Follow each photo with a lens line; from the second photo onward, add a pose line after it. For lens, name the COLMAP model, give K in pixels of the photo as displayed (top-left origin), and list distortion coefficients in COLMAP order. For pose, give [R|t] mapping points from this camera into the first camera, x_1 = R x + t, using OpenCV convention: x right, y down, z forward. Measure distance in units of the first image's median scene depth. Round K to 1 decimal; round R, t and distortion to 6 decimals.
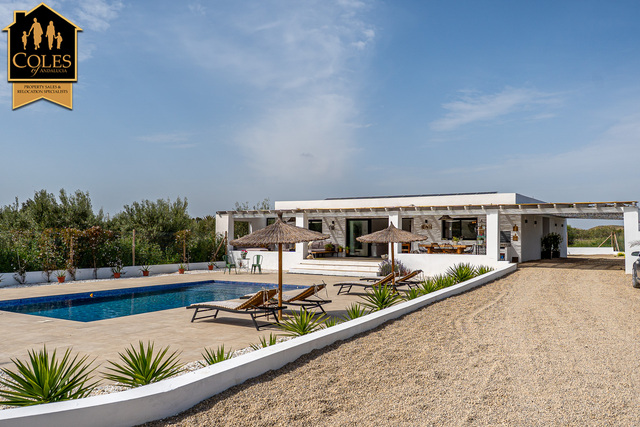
lens RADIAL K [[567.1, 0, 320.0], [0, 567.1, 213.5], [0, 0, 1]] dist [-0.011344, -0.003541]
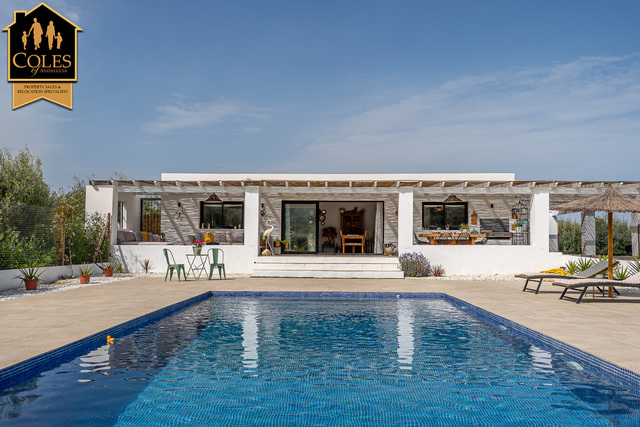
lens RADIAL K [[567.1, 0, 320.0], [0, 567.1, 213.5], [0, 0, 1]] dist [-0.011344, -0.003541]
pose [[0.859062, 0.028402, 0.511083, -0.253405], [-0.019950, 0.999559, -0.022014, 0.036497], [-0.511482, 0.008715, 0.859250, 0.329087]]
